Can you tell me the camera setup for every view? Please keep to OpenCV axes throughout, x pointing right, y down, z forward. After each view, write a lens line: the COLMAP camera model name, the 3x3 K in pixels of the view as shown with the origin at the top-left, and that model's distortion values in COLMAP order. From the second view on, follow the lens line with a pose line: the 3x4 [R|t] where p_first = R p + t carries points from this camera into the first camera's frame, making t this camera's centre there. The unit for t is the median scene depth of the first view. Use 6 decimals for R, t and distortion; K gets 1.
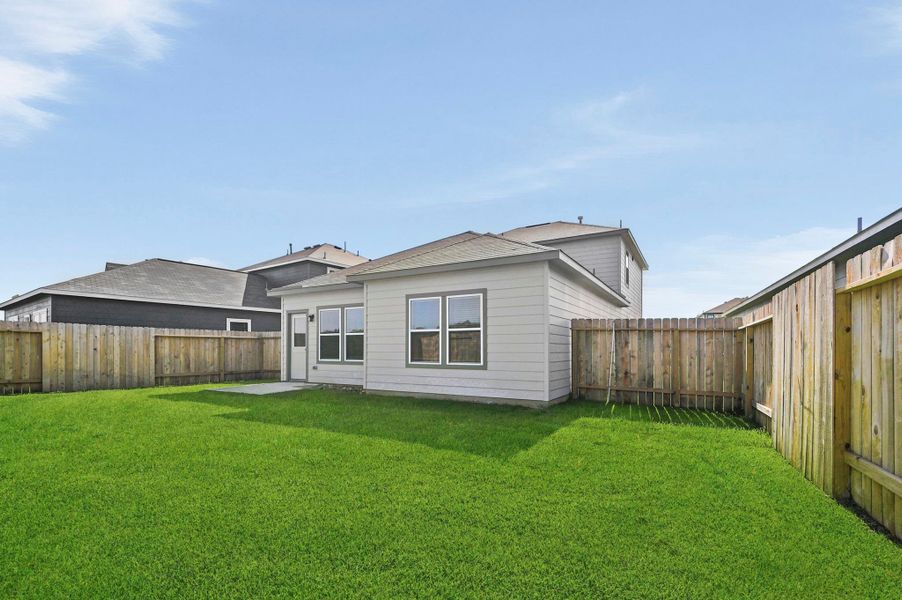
lens RADIAL K [[405.7, 0, 447.9], [0, 405.7, 348.0], [0, 0, 1]] dist [-0.000295, -0.000115]
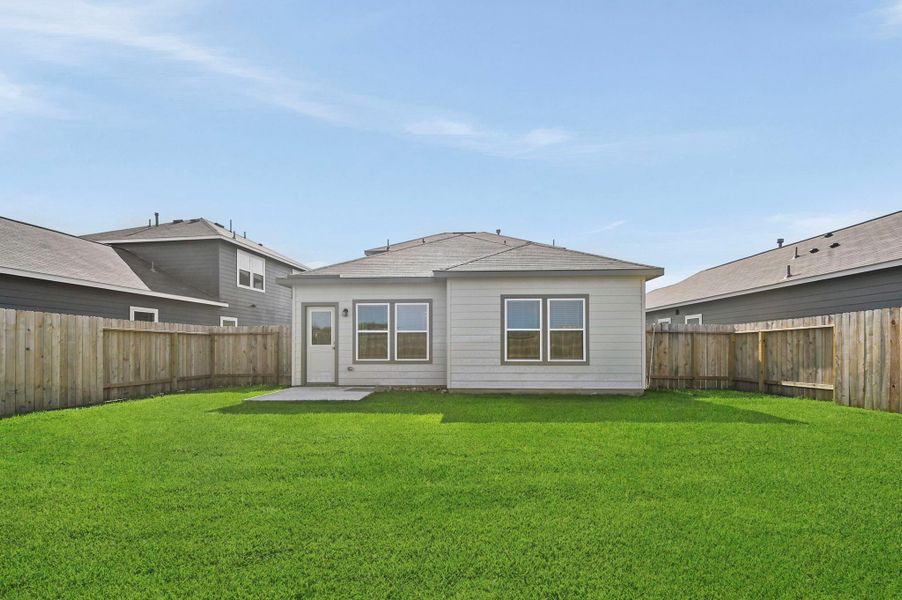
lens RADIAL K [[405.7, 0, 447.9], [0, 405.7, 348.0], [0, 0, 1]] dist [-0.000295, -0.000115]
pose [[0.885577, -0.003130, 0.464481, -0.558989], [0.001289, 0.999990, 0.004282, -0.000027], [-0.464490, -0.003193, 0.885573, 0.117321]]
